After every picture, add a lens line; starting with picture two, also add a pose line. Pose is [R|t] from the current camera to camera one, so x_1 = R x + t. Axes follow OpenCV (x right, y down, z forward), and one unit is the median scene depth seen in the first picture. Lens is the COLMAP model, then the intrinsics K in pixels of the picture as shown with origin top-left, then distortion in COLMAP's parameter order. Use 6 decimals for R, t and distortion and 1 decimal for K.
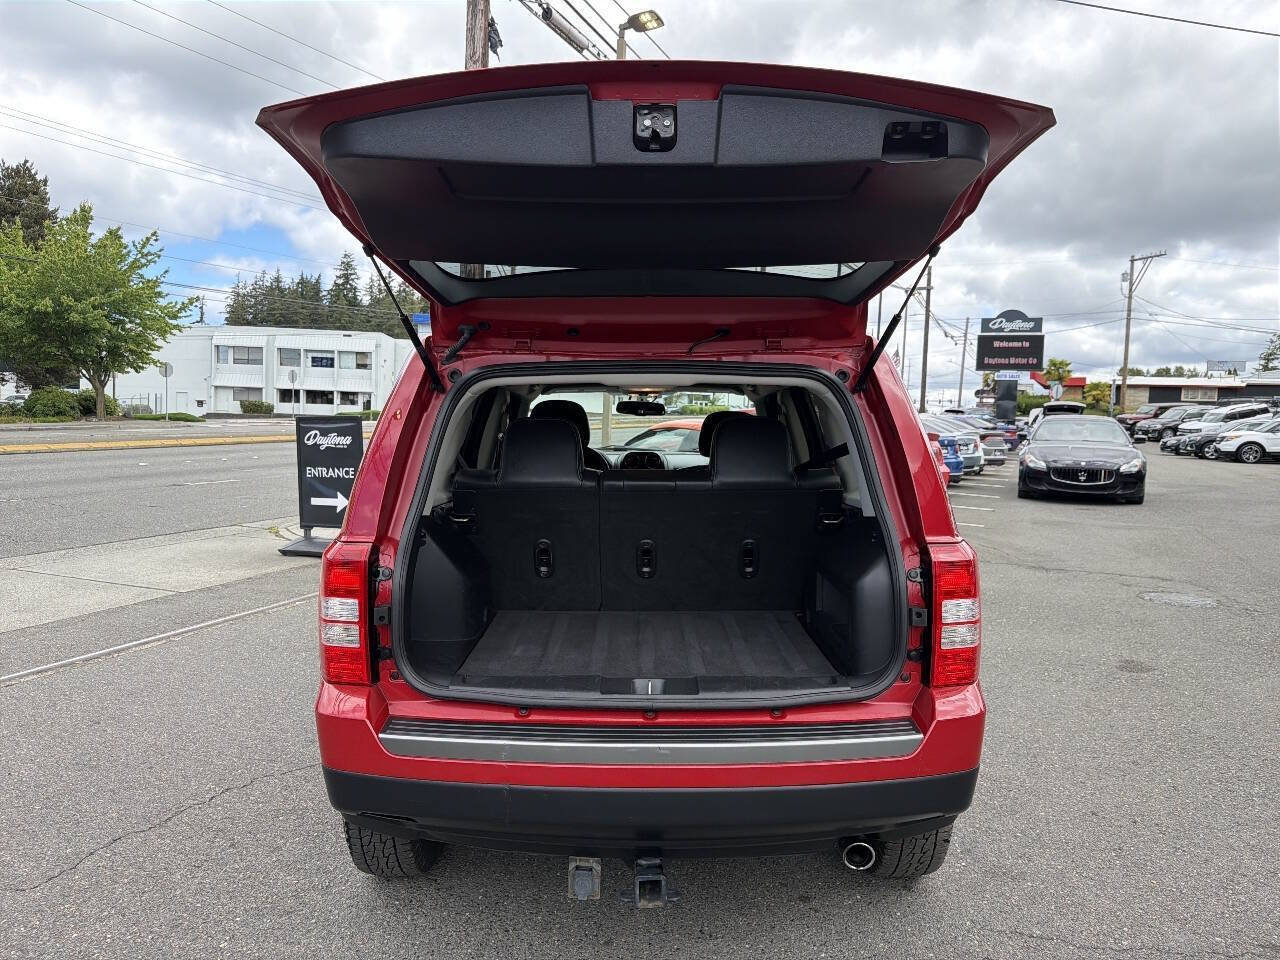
lens RADIAL K [[922.7, 0, 631.2], [0, 922.7, 470.3], [0, 0, 1]] dist [0.006755, -0.013925]
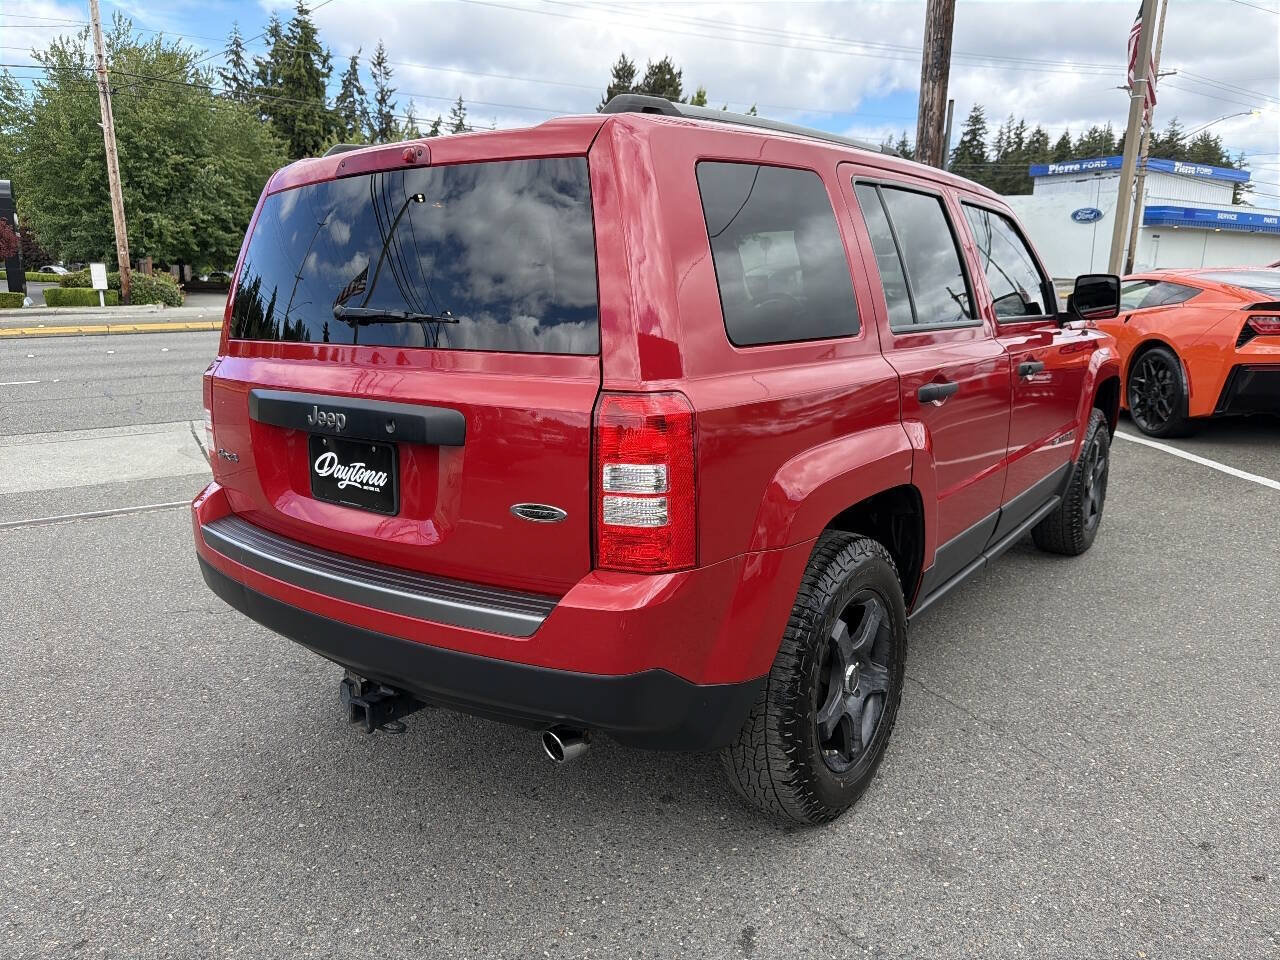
lens RADIAL K [[922.7, 0, 651.6], [0, 922.7, 458.9], [0, 0, 1]] dist [0.006755, -0.013925]
pose [[0.806698, 0.097195, -0.582917, 0.199513], [-0.020379, 0.990371, 0.136932, 0.007639], [0.590613, -0.098583, 0.800910, 0.098141]]
